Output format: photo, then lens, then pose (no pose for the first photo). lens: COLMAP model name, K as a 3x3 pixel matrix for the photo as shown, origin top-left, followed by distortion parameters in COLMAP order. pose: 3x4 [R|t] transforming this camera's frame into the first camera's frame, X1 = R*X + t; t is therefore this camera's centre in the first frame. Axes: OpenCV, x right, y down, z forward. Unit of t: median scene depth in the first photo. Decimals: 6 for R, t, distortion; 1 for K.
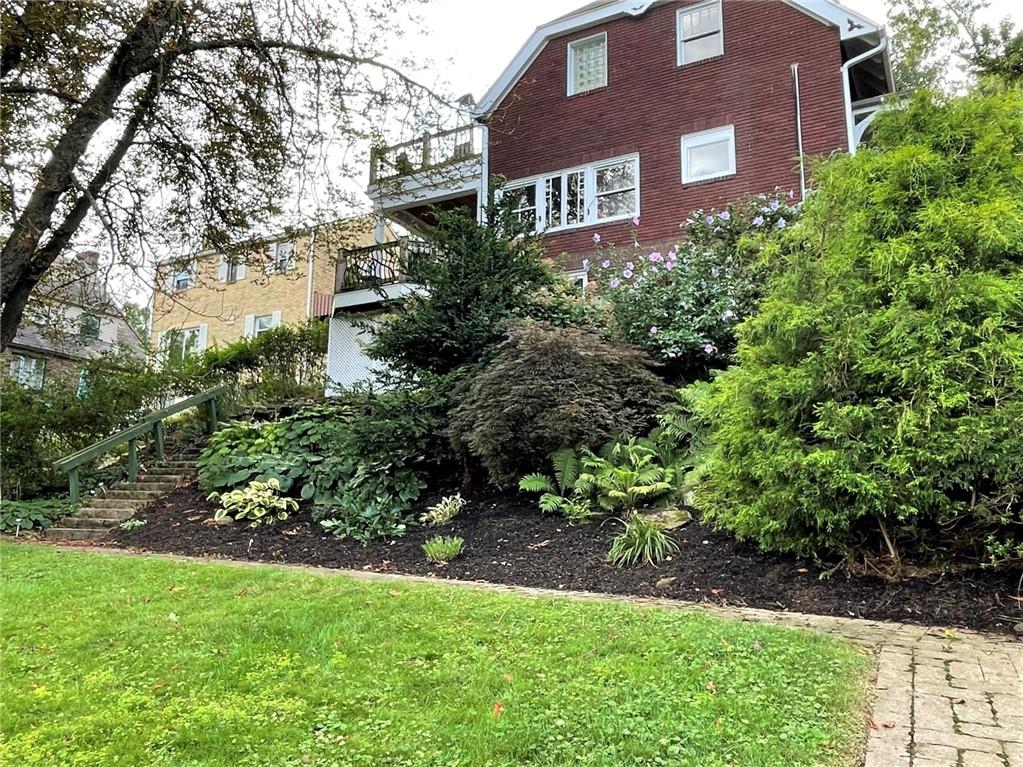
lens RADIAL K [[711.5, 0, 511.5], [0, 711.5, 383.5], [0, 0, 1]] dist [0.005233, 0.001498]
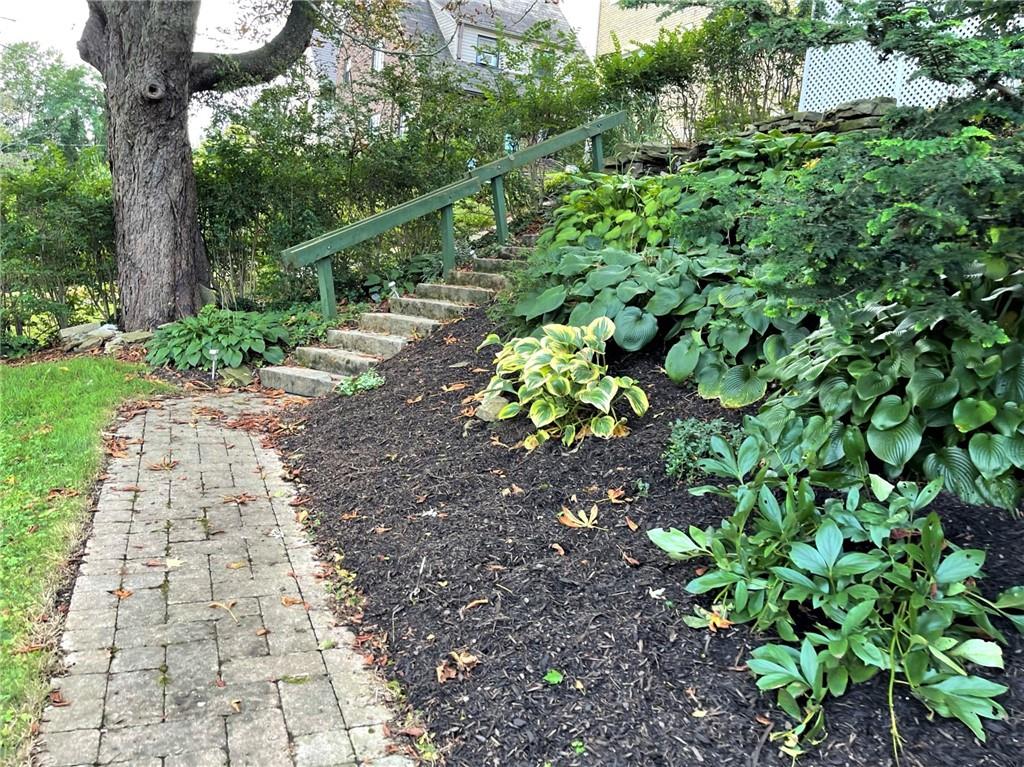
lens RADIAL K [[796.6, 0, 512.0], [0, 796.6, 383.5], [0, 0, 1]] dist [0.007460, 0.004159]
pose [[0.812124, 0.132252, -0.568299, -0.103157], [0.044012, 0.957315, 0.285677, 0.034264], [0.581823, -0.257017, 0.771637, 0.541908]]
